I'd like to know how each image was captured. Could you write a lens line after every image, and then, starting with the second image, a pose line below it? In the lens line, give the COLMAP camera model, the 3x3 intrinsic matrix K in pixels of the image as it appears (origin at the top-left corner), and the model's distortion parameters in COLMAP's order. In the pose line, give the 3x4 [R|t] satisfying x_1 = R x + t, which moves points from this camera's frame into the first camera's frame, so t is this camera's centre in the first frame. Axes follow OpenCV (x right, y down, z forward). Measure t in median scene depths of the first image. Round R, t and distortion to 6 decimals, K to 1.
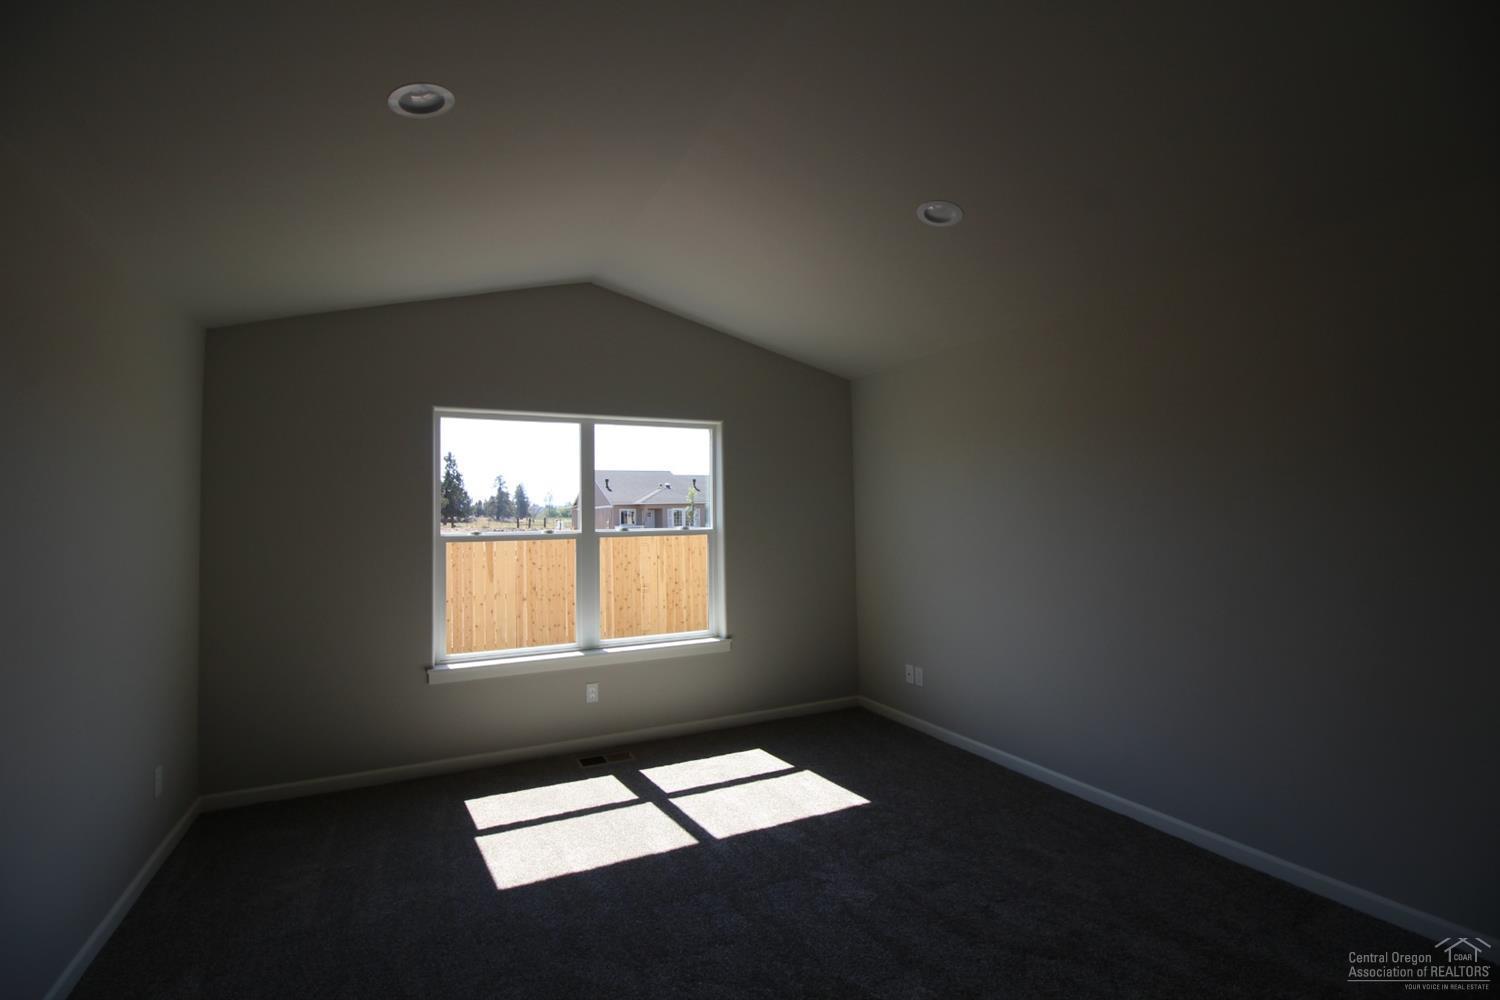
lens RADIAL K [[698.9, 0, 748.9], [0, 698.9, 498.5], [0, 0, 1]] dist [-0.003651, -0.003295]
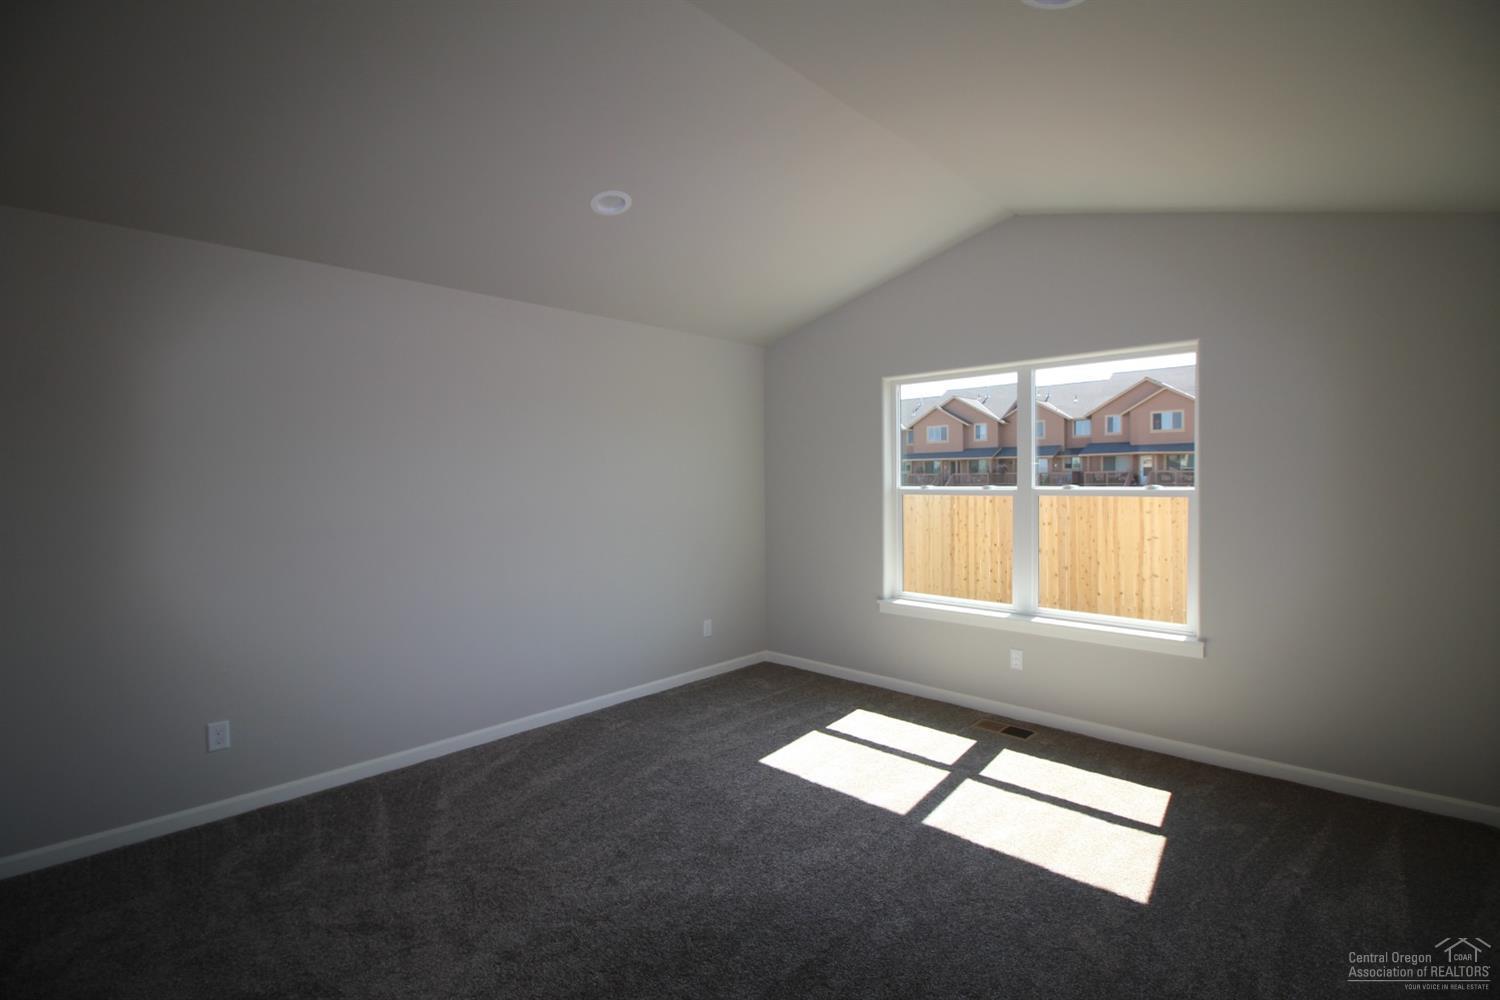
lens RADIAL K [[698.9, 0, 753.1], [0, 698.9, 494.1], [0, 0, 1]] dist [-0.003651, -0.003295]
pose [[0.338073, 0.032874, -0.940546, 0.589206], [0.028094, 0.998592, 0.045001, 0.003522], [0.940701, -0.041637, 0.336673, 0.395963]]
